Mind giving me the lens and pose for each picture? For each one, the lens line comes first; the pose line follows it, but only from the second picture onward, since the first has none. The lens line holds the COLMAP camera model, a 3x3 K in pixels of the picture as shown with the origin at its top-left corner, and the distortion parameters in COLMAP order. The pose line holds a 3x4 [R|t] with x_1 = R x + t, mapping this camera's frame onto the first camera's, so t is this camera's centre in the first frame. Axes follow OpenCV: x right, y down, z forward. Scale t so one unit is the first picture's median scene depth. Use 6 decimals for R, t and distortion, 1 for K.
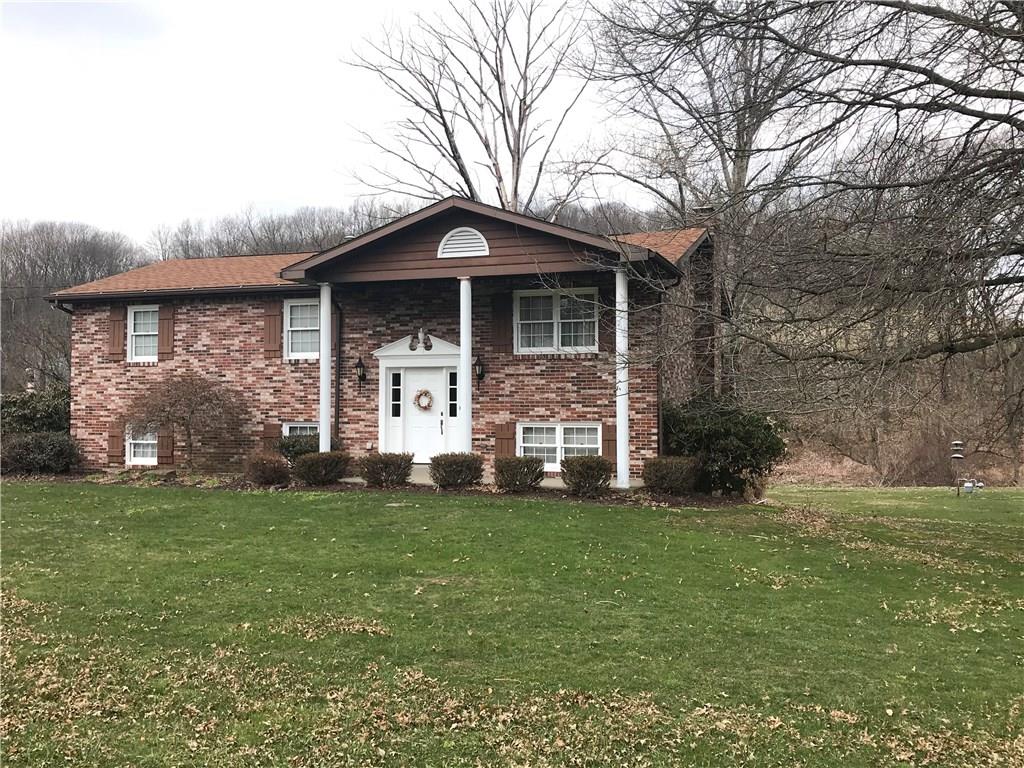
lens RADIAL K [[1040.5, 0, 512.3], [0, 1040.5, 389.1], [0, 0, 1]] dist [-0.120830, 0.000000]
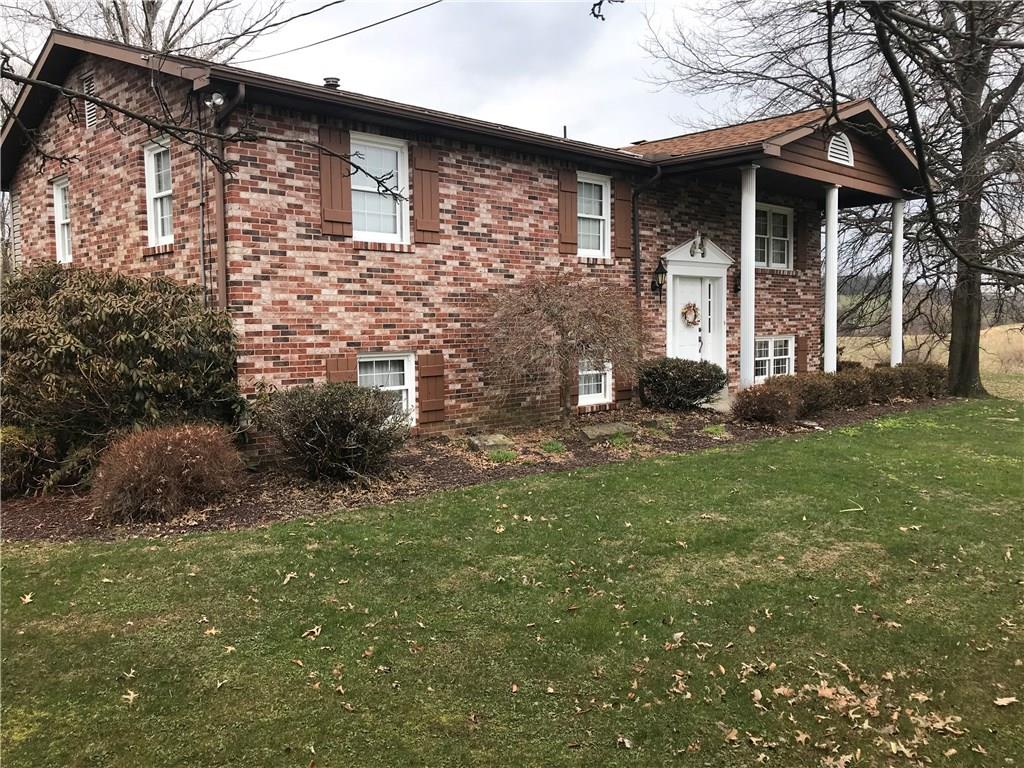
lens RADIAL K [[852.1, 0, 512.1], [0, 852.1, 384.3], [0, 0, 1]] dist [0.063495, -0.060487]
pose [[0.490038, -0.072805, 0.868655, -0.740948], [-0.021276, 0.995210, 0.095414, 0.003467], [-0.871441, -0.065238, 0.486142, 0.725993]]
